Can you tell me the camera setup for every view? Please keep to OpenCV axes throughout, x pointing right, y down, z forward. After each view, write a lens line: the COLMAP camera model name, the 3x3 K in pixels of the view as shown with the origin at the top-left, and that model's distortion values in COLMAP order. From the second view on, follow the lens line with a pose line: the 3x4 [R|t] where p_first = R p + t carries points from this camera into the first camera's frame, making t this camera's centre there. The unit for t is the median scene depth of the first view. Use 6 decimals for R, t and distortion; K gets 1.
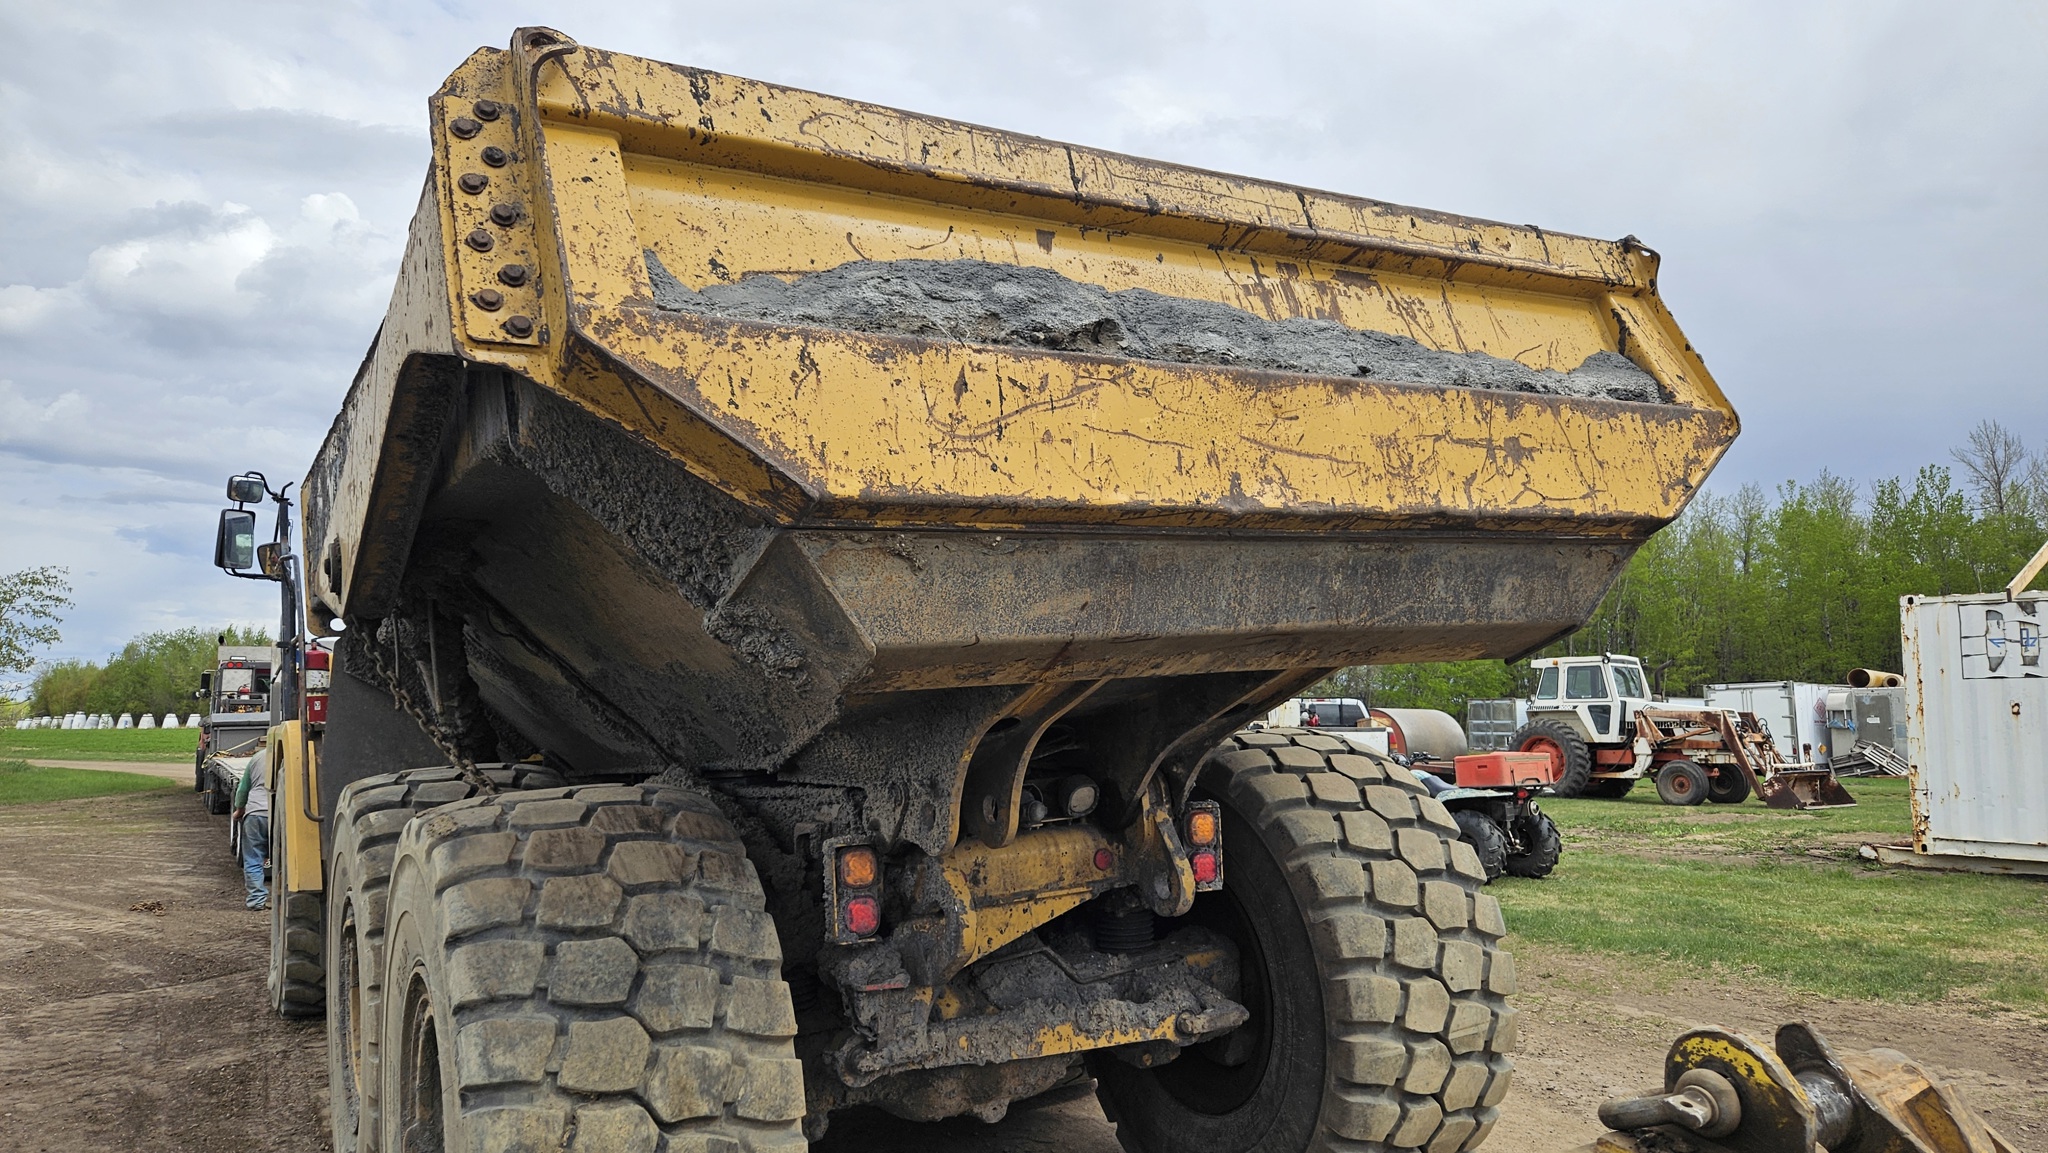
lens RADIAL K [[1365.8, 0, 1027.8], [0, 1365.8, 575.1], [0, 0, 1]] dist [0.081176, -0.075715]
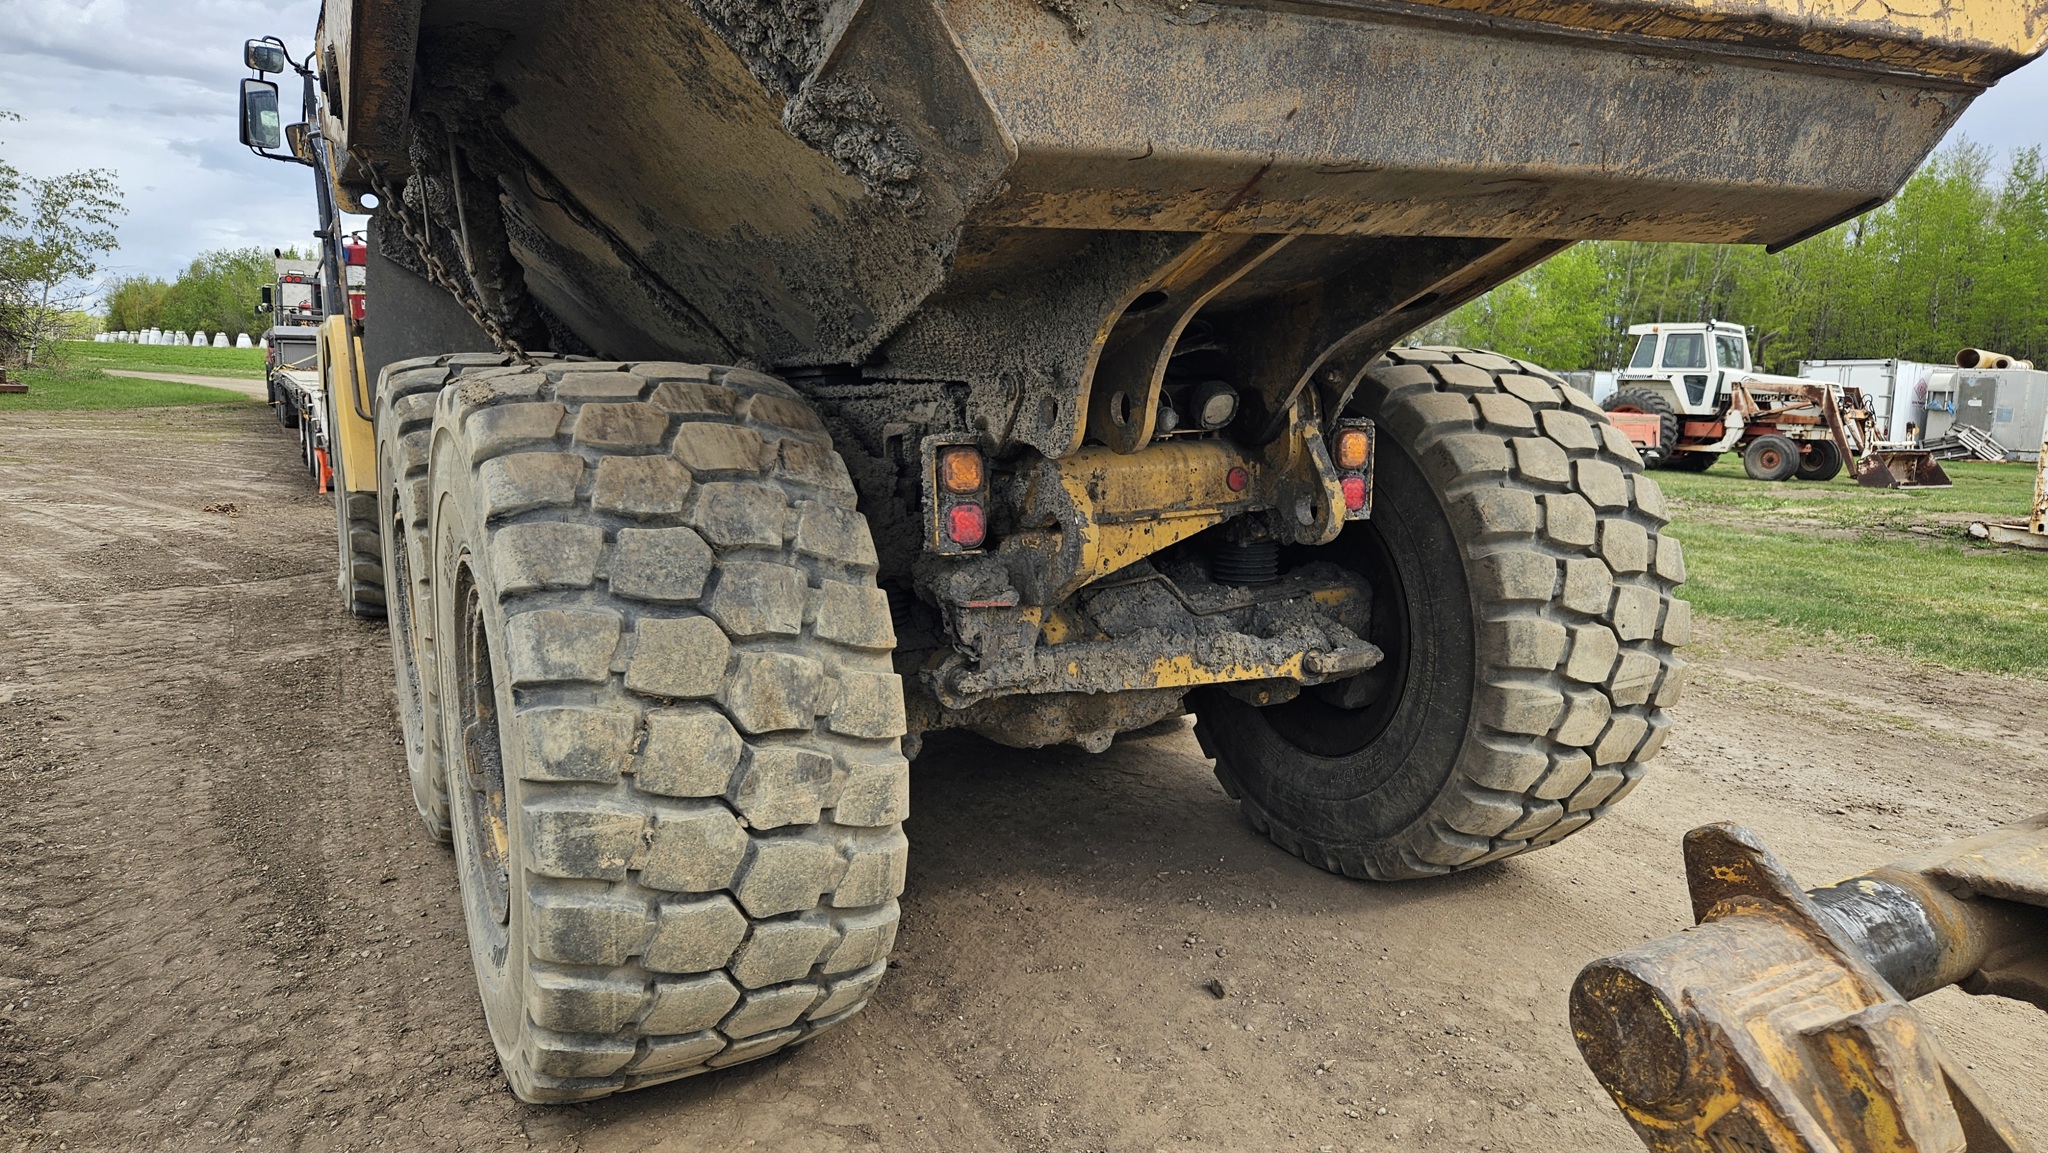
lens RADIAL K [[1365.8, 0, 1027.8], [0, 1365.8, 575.1], [0, 0, 1]] dist [0.081176, -0.075715]
pose [[0.998383, 0.042913, -0.037282, -0.040615], [-0.032457, 0.968755, 0.245886, 0.055523], [0.046669, -0.244278, 0.968582, 0.135447]]
